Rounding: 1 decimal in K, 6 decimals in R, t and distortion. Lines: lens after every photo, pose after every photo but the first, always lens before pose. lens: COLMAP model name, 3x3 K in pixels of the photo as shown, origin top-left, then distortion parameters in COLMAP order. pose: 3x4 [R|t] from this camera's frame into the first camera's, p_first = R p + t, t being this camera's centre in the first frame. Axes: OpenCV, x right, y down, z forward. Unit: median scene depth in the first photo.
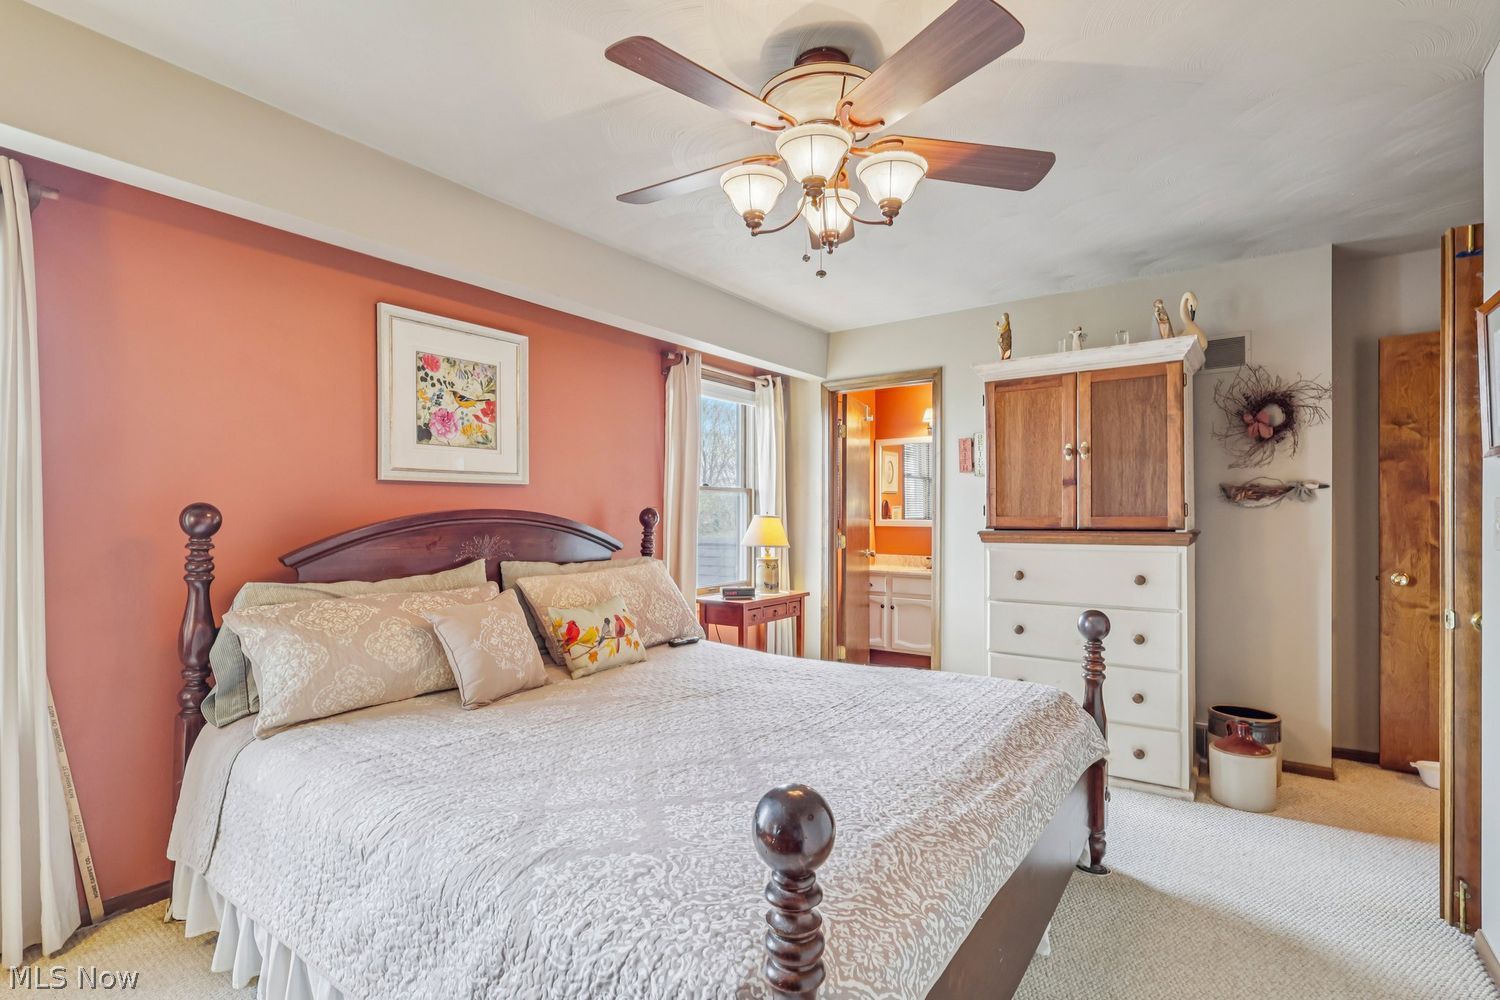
lens RADIAL K [[710.0, 0, 734.4], [0, 710.0, 520.7], [0, 0, 1]] dist [0.003356, -0.000925]
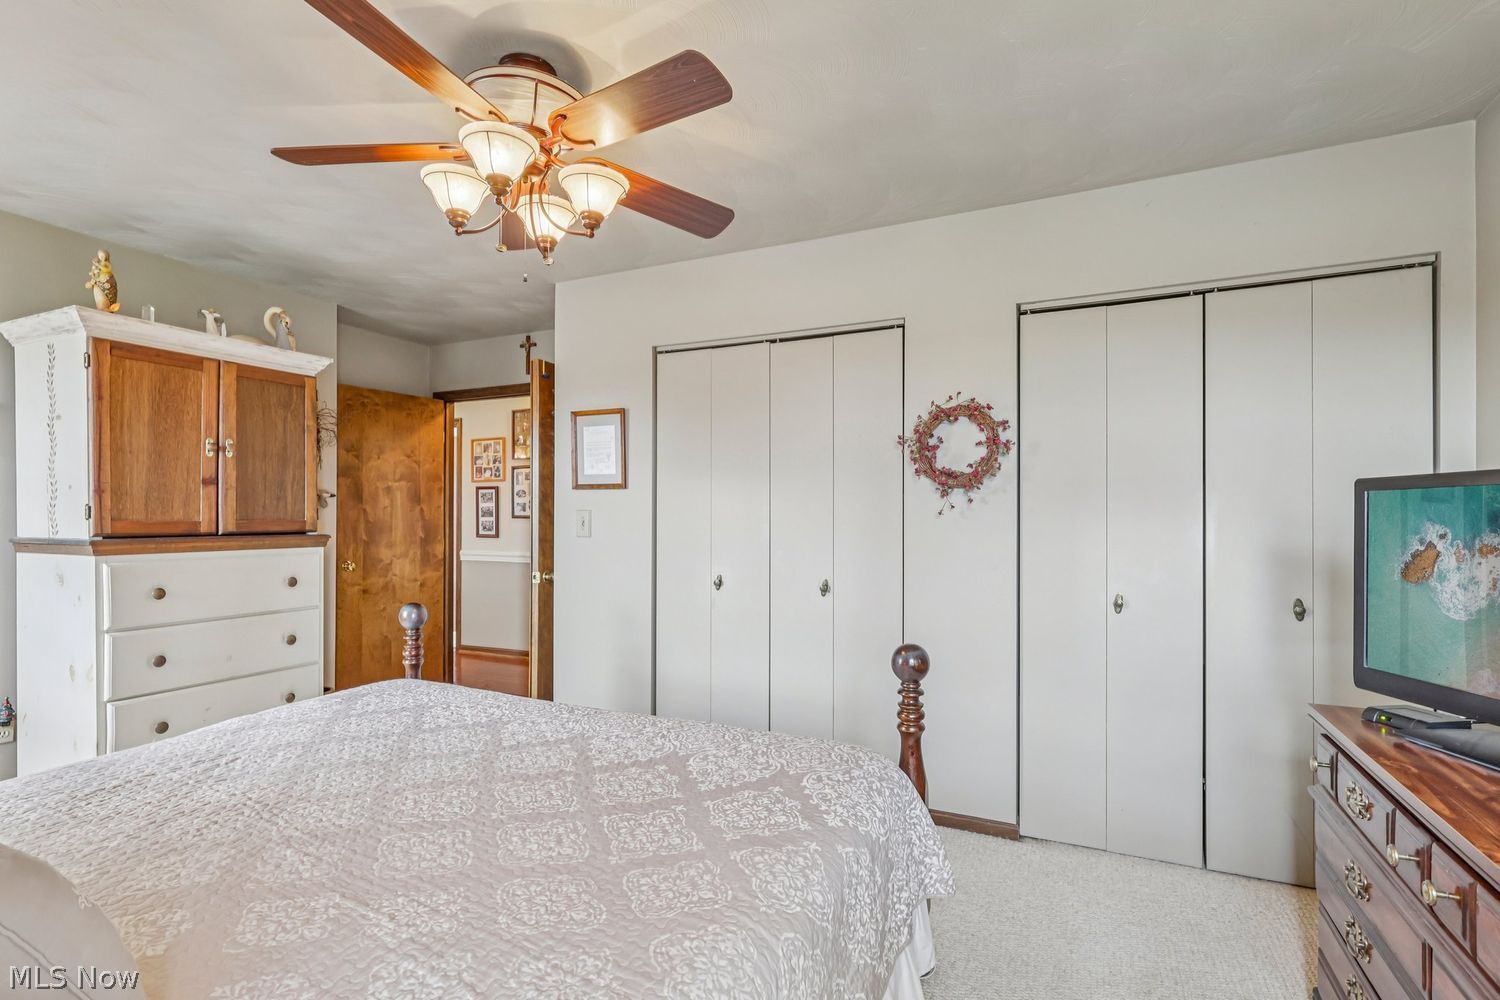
lens RADIAL K [[710.0, 0, 750.6], [0, 710.0, 520.0], [0, 0, 1]] dist [0.003356, -0.000925]
pose [[-0.188266, -0.003420, 0.982112, -0.563758], [0.007332, 0.999961, 0.004888, -0.006085], [-0.982091, 0.008121, -0.188233, 0.543248]]
